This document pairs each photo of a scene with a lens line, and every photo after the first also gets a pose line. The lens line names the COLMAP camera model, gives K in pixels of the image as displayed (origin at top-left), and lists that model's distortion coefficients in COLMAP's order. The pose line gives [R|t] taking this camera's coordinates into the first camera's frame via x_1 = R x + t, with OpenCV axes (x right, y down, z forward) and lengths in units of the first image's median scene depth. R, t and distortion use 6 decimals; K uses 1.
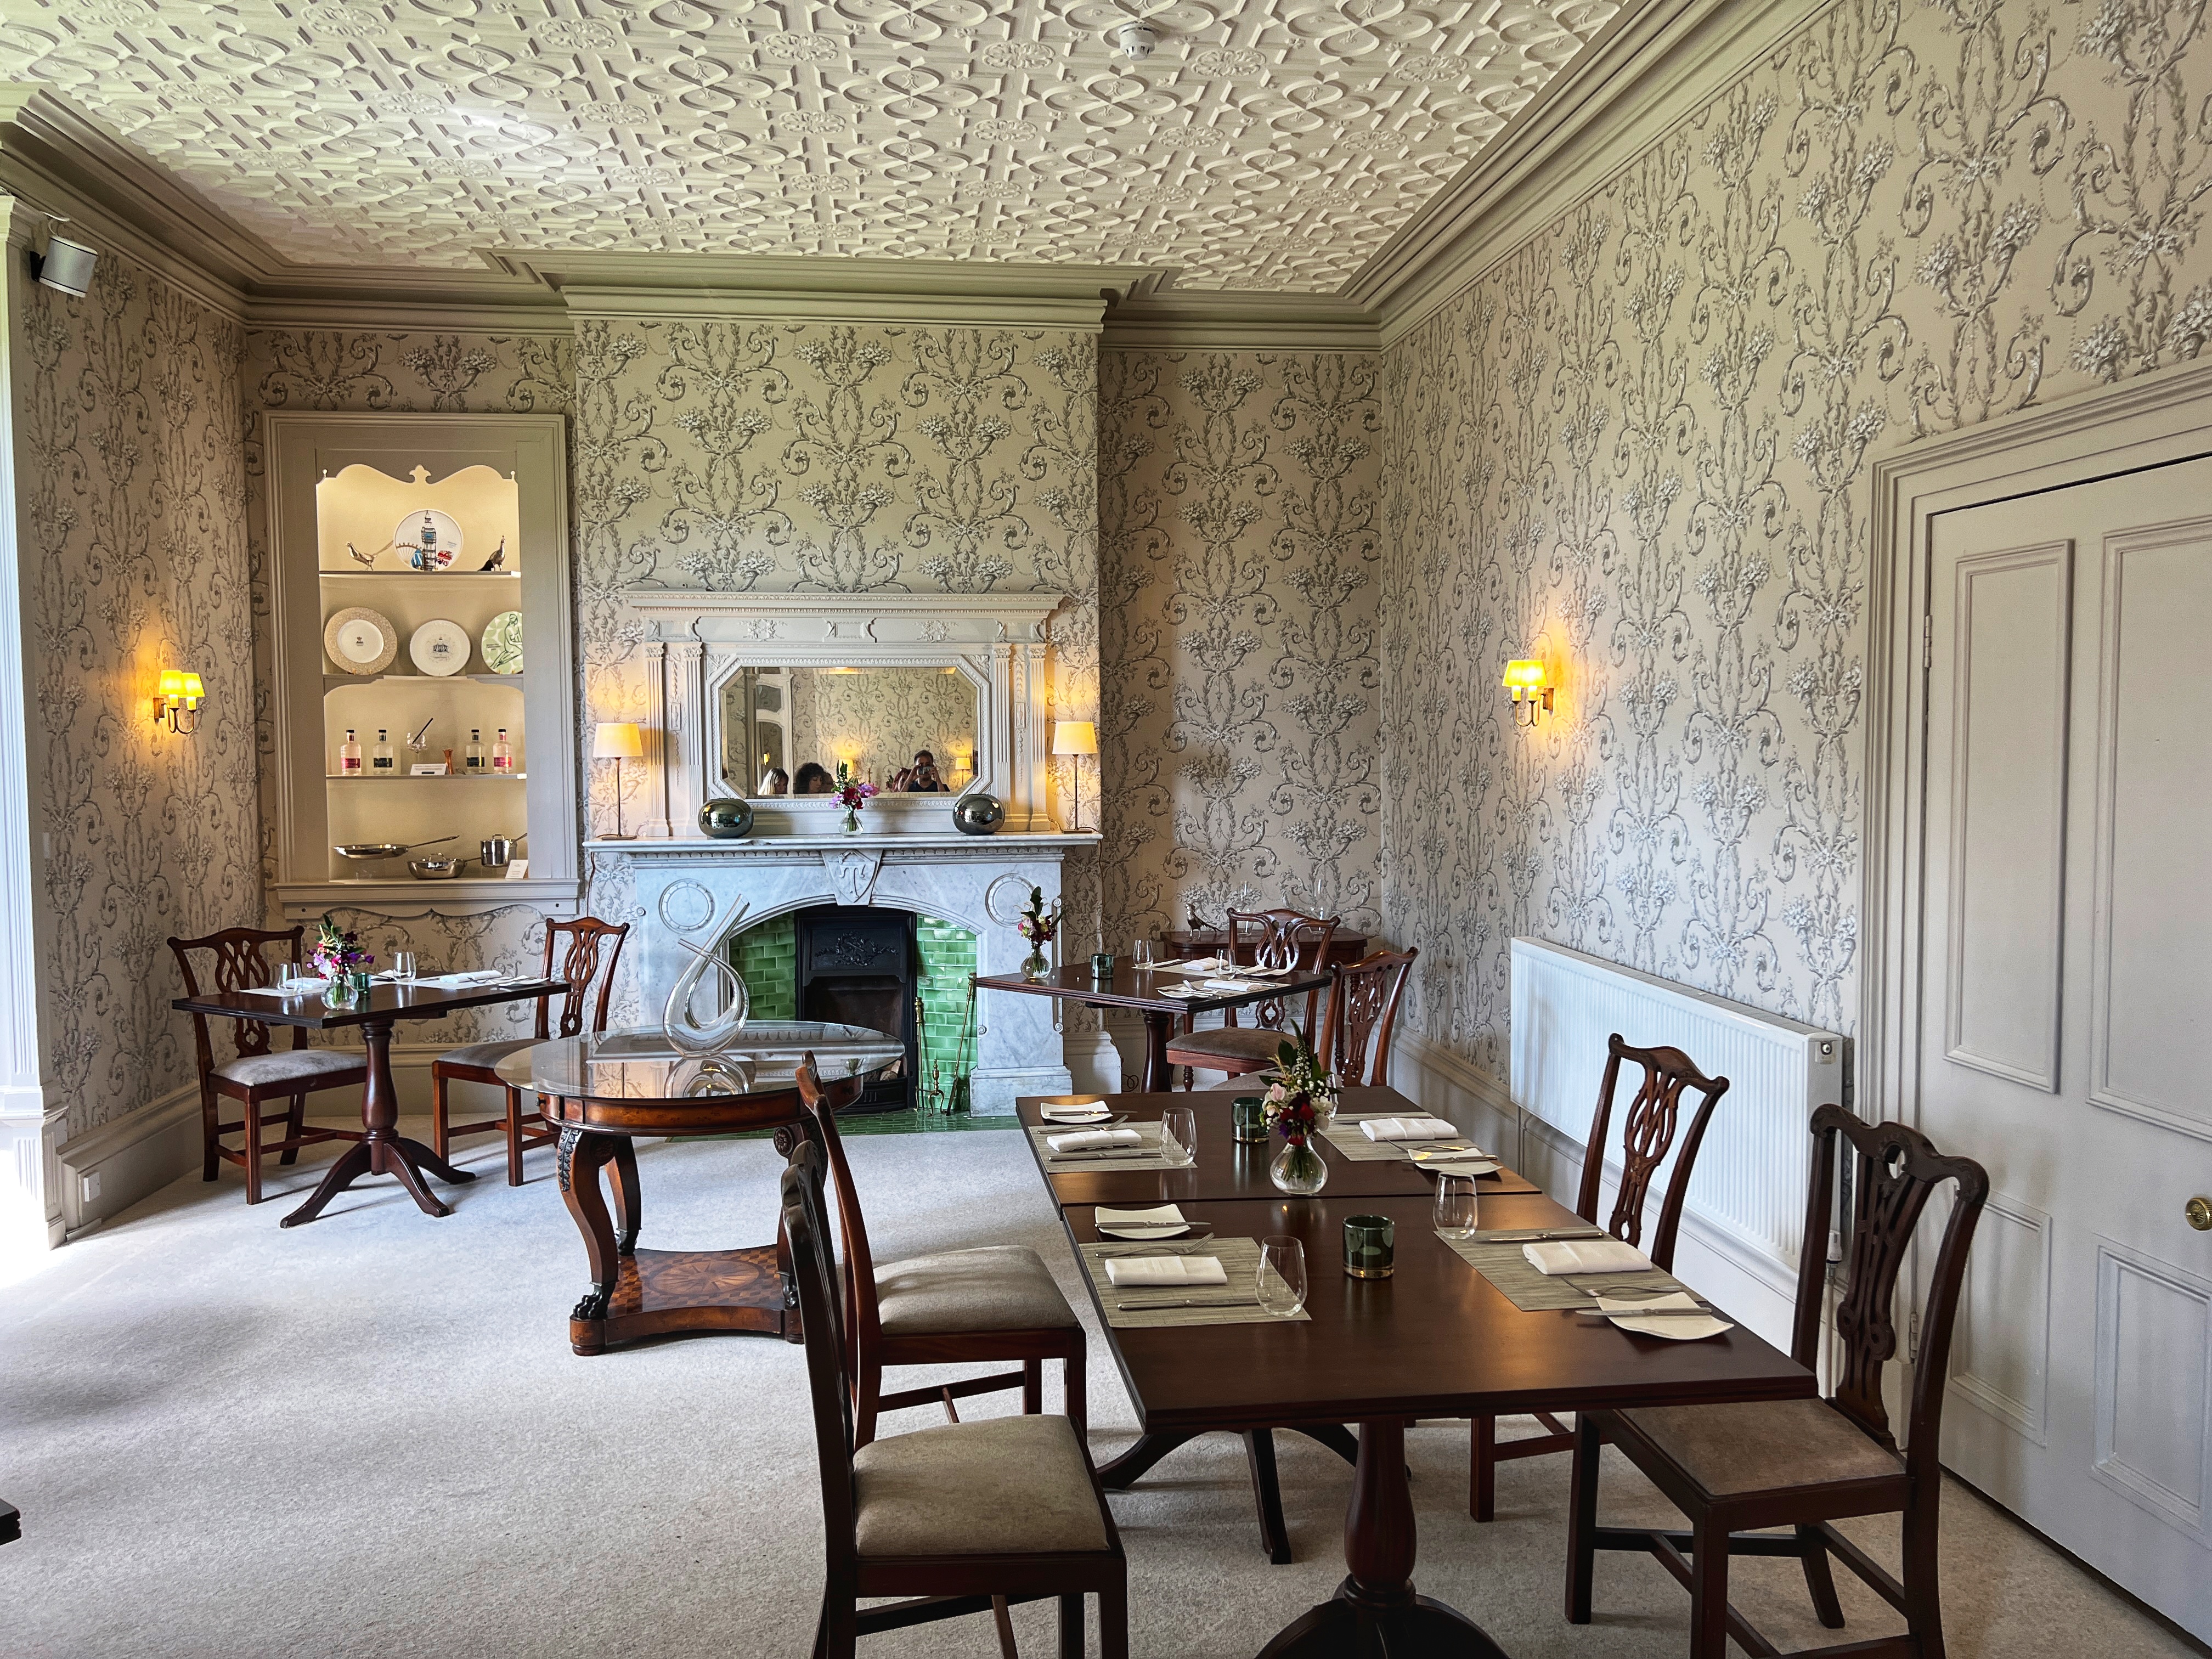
lens RADIAL K [[1693.5, 0, 1093.4], [0, 1693.5, 843.8], [0, 0, 1]] dist [0.081329, -0.012373]
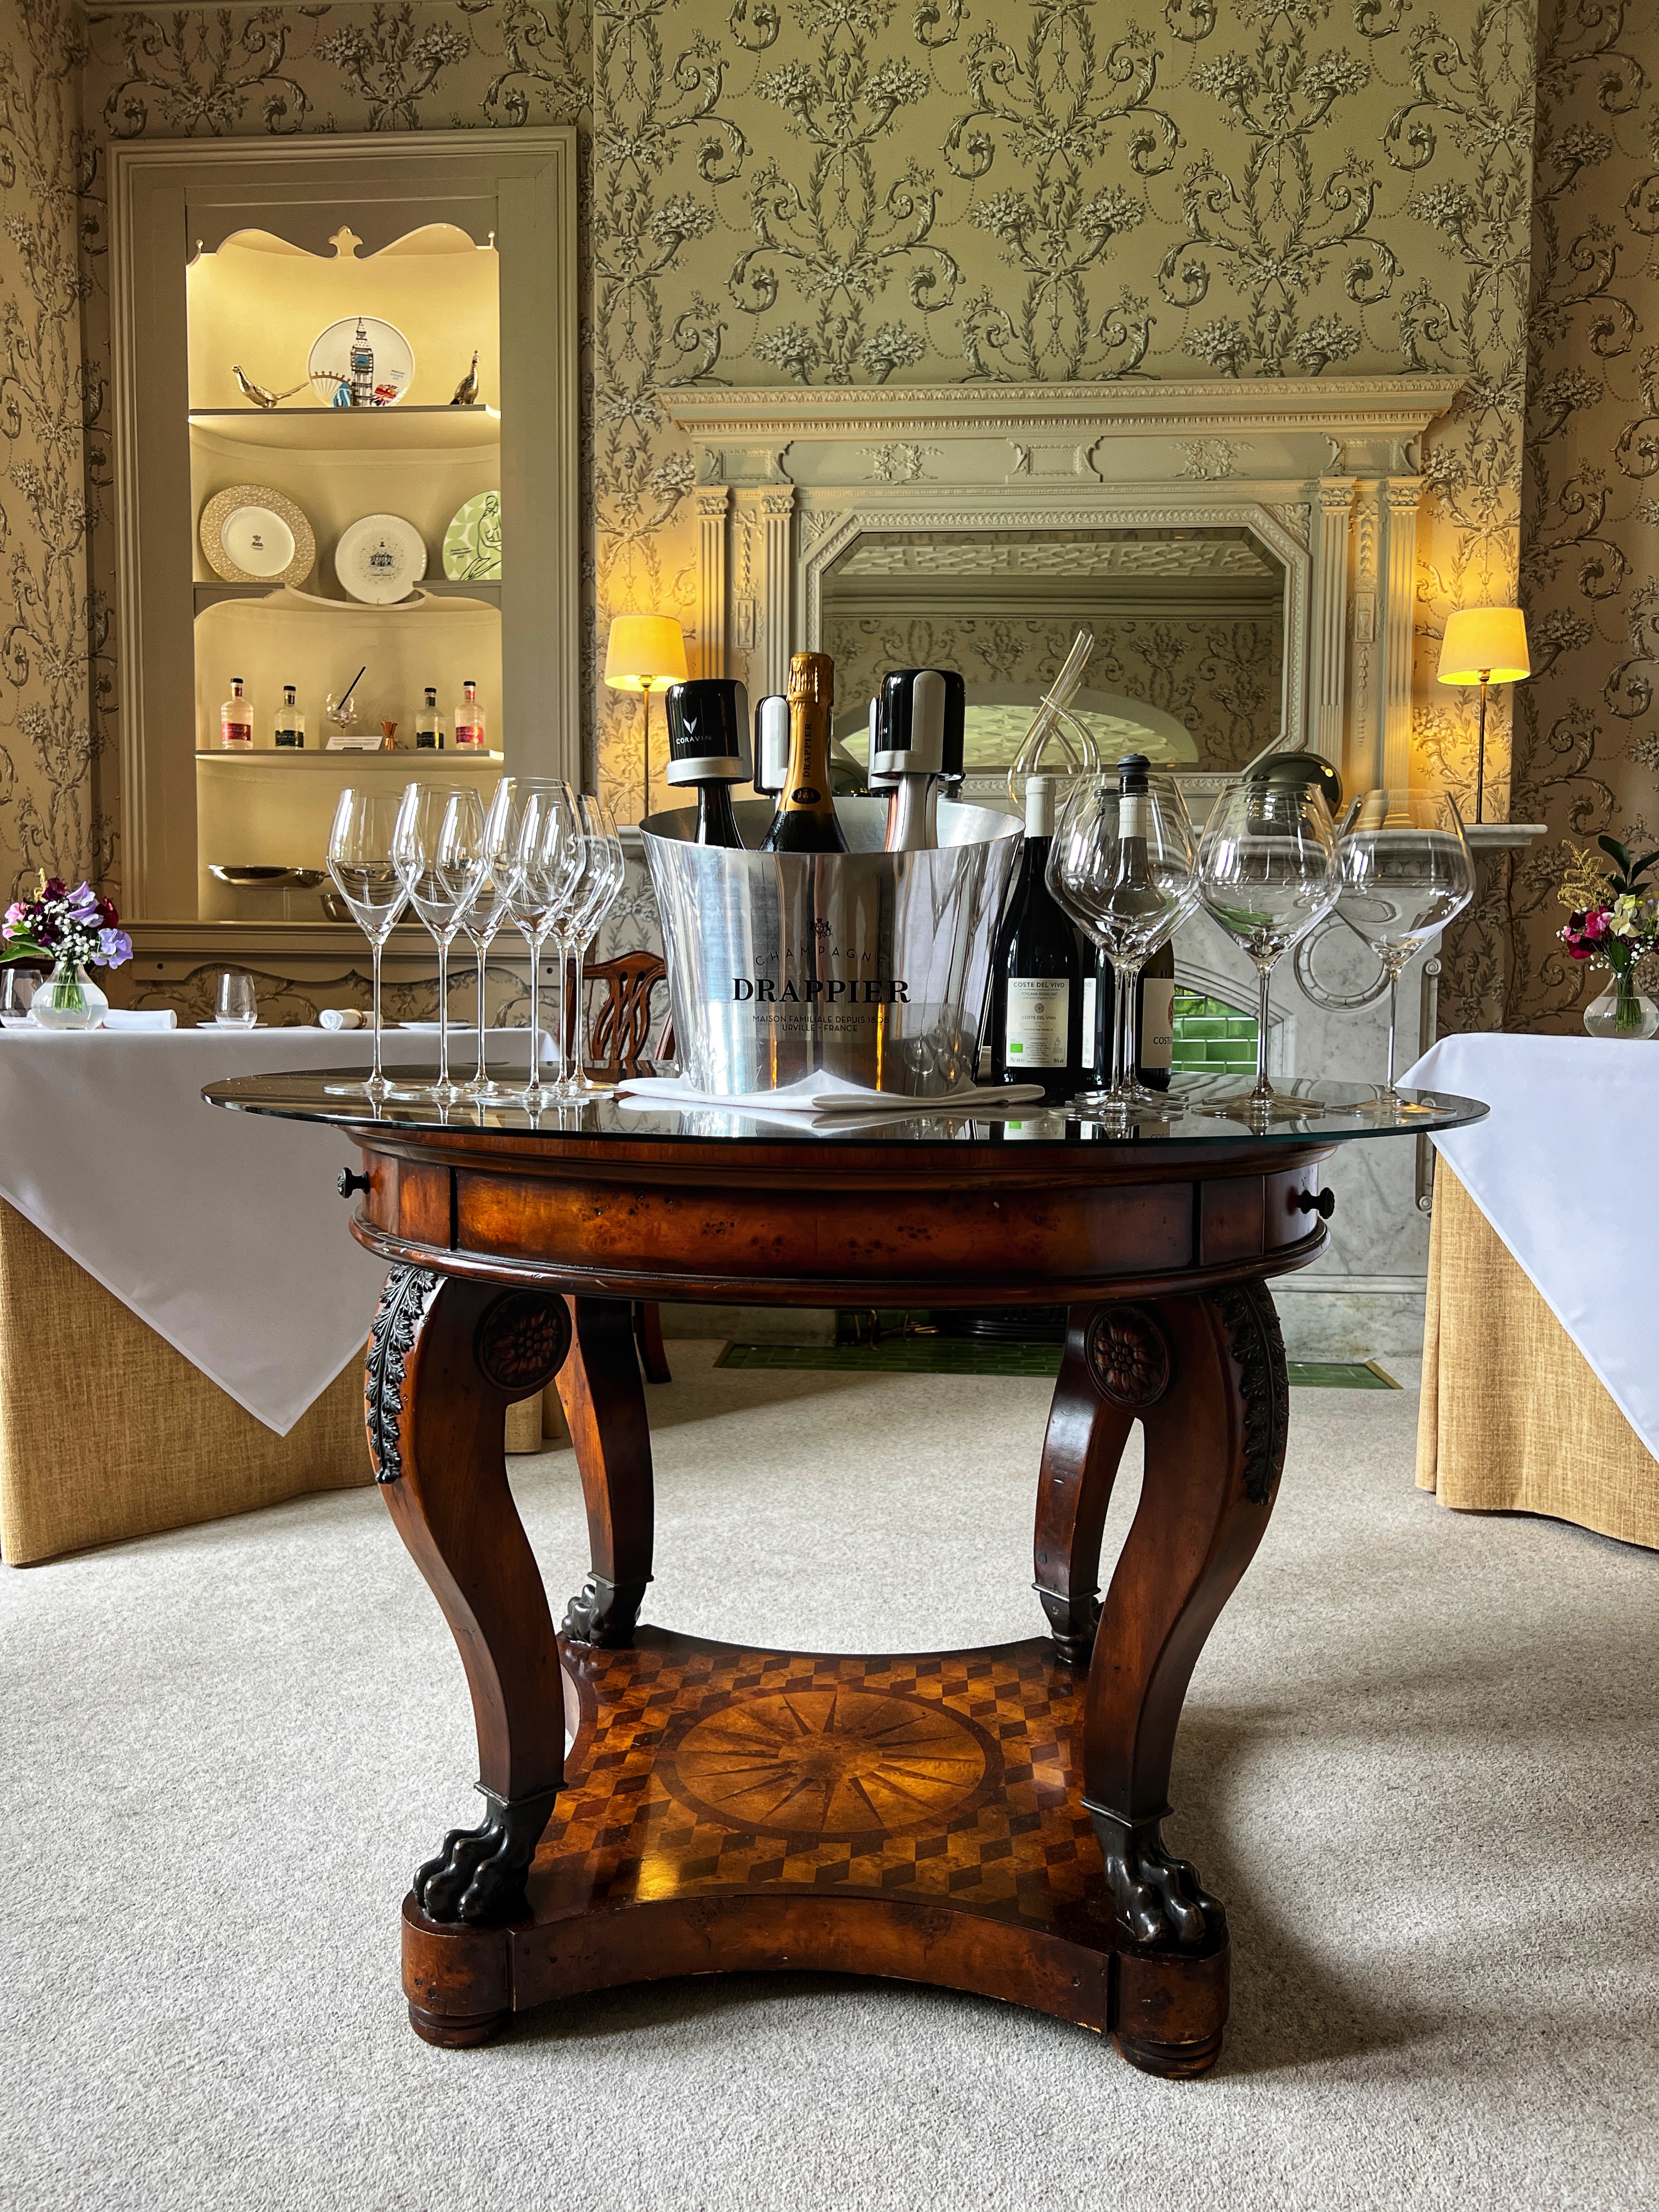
lens RADIAL K [[1693.5, 0, 837.3], [0, 1693.5, 1088.4], [0, 0, 1]] dist [0.081329, -0.012373]
pose [[0.984640, 0.020857, -0.173348, -0.111373], [-0.022814, 0.999696, -0.009300, 0.082873], [0.173101, 0.013112, 0.984817, 0.437832]]
